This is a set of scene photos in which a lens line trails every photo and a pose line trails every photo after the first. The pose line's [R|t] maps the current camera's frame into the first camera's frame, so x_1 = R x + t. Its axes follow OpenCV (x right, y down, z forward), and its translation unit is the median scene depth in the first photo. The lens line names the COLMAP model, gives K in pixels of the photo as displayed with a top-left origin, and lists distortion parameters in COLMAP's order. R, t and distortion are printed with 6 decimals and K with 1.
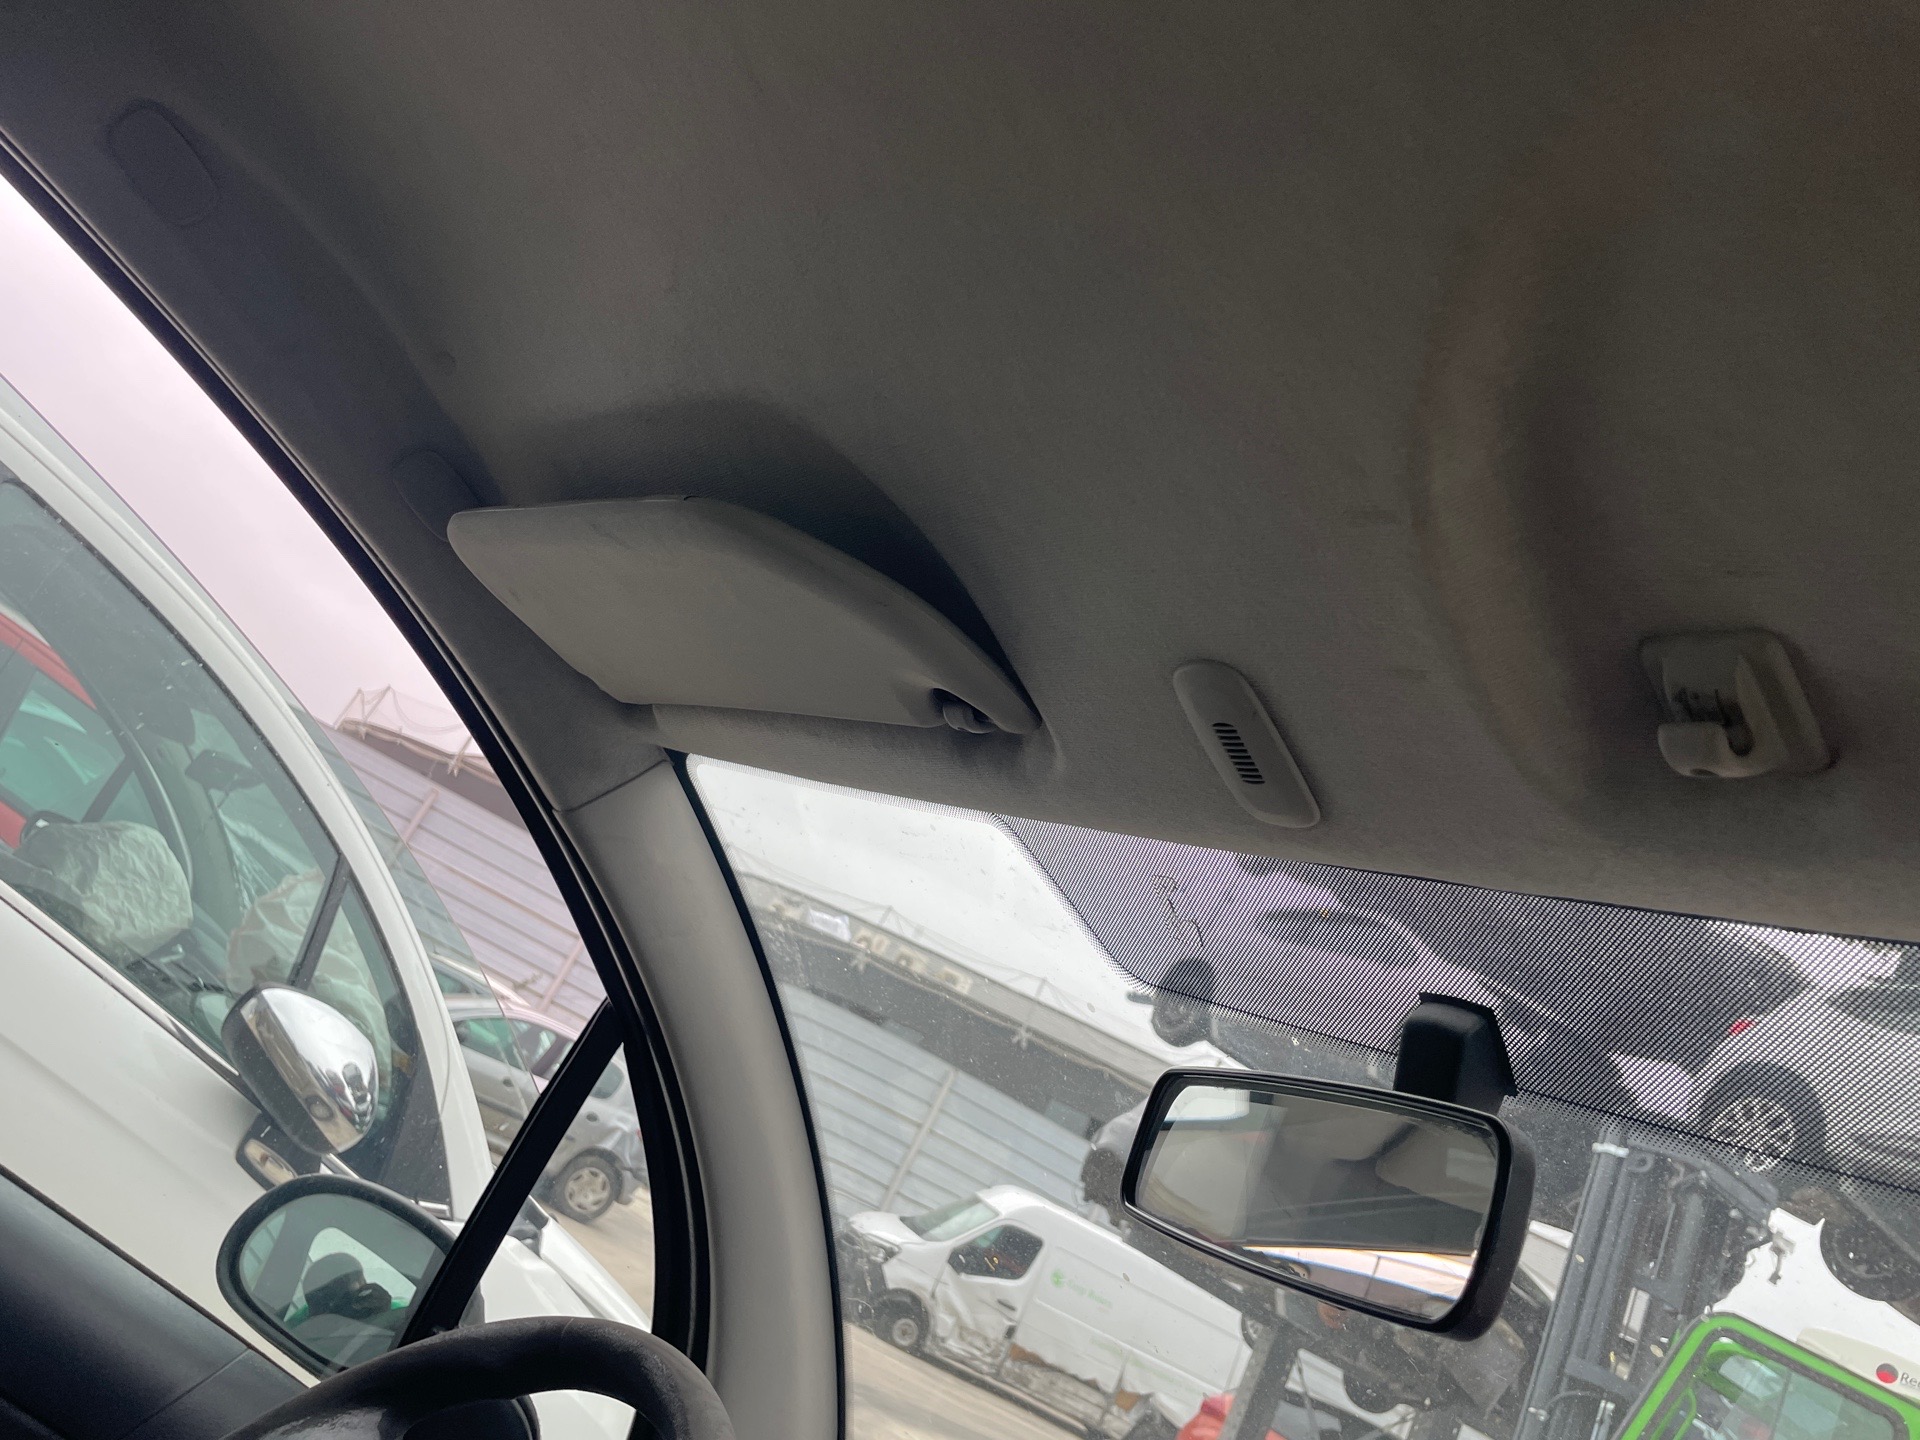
lens RADIAL K [[1446.6, 0, 961.0], [0, 1446.6, 714.0], [0, 0, 1]] dist [0.079694, -0.100421]
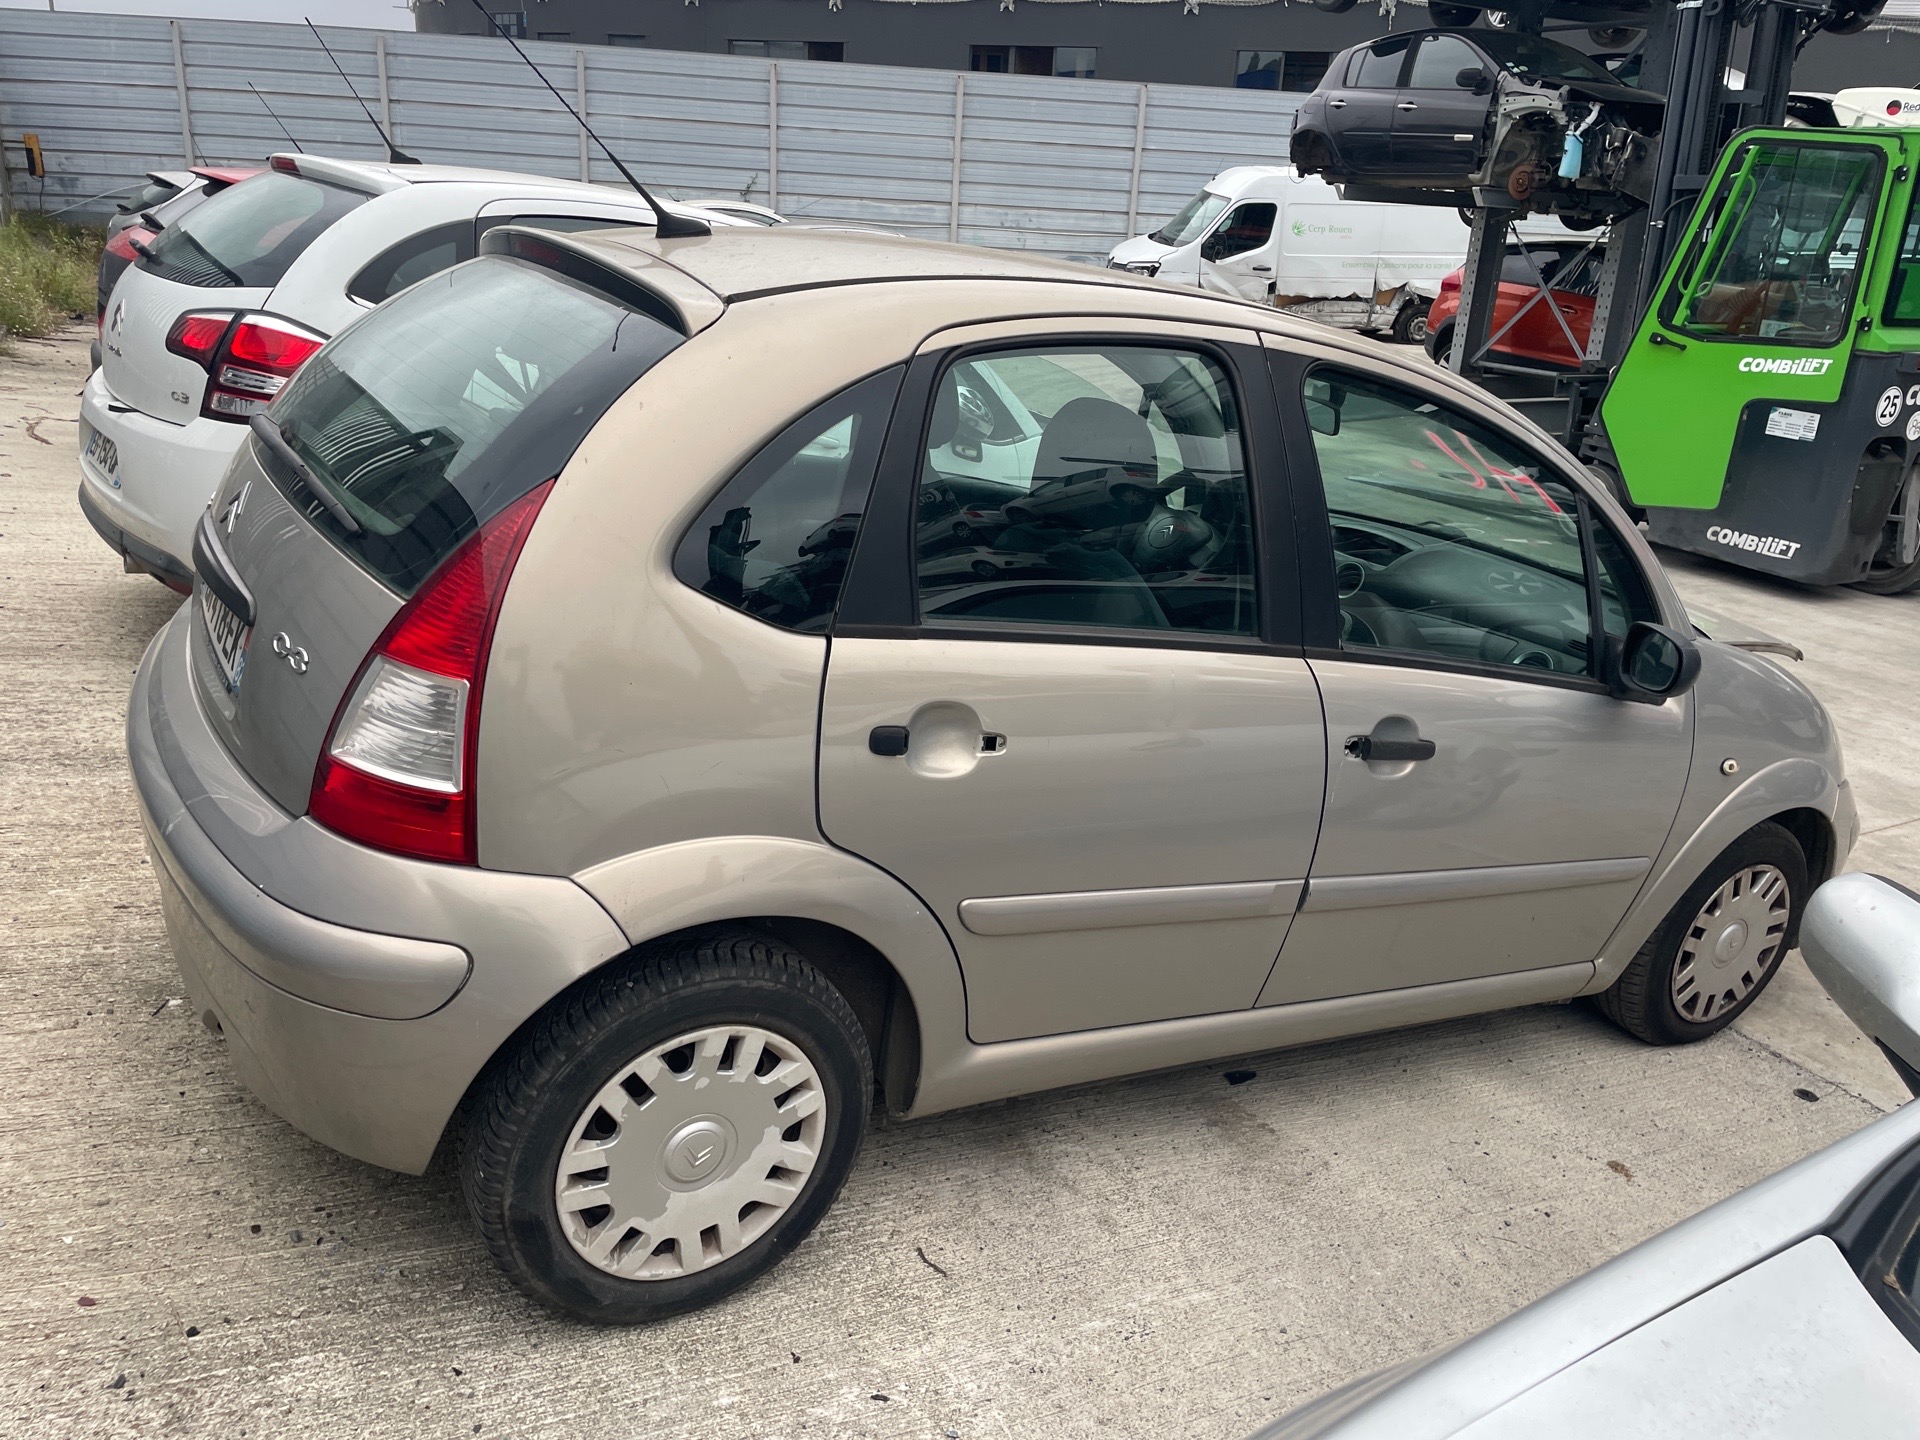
lens RADIAL K [[1446.6, 0, 964.9], [0, 1446.6, 726.8], [0, 0, 1]] dist [0.079694, -0.100421]
pose [[0.904790, -0.335093, -0.262808, 0.000338], [0.425858, 0.712773, 0.557315, -0.083399], [0.000570, -0.616172, 0.787611, -0.136747]]
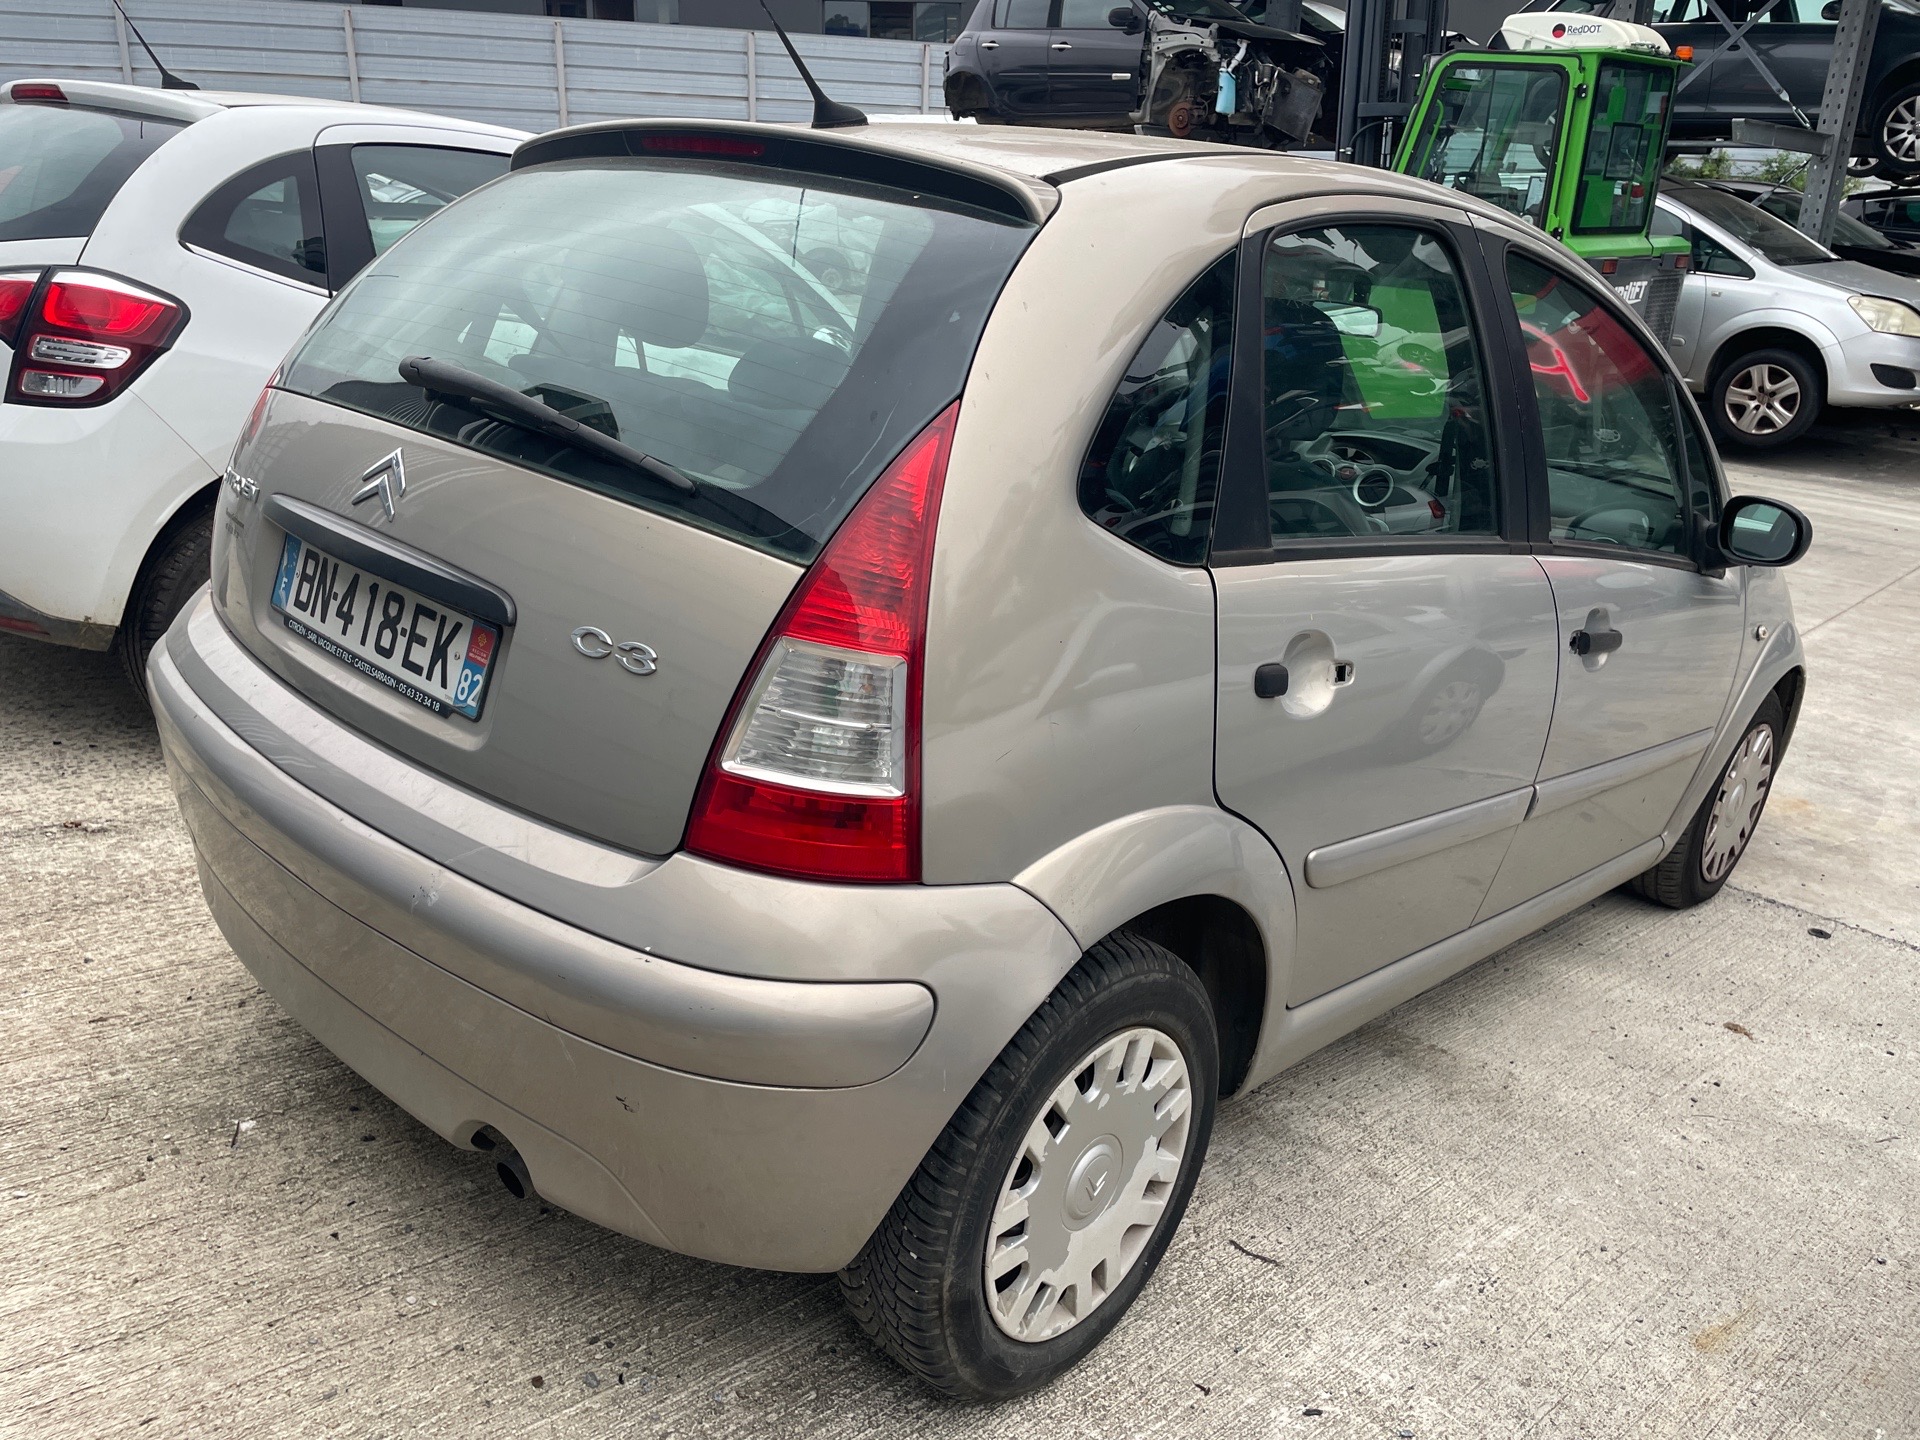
lens RADIAL K [[1446.6, 0, 948.9], [0, 1446.6, 719.6], [0, 0, 1]] dist [0.079694, -0.100421]
pose [[0.897869, -0.437206, -0.051782, -0.048134], [0.357064, 0.654337, 0.666595, -0.094022], [-0.257557, -0.617005, 0.743619, -0.119366]]
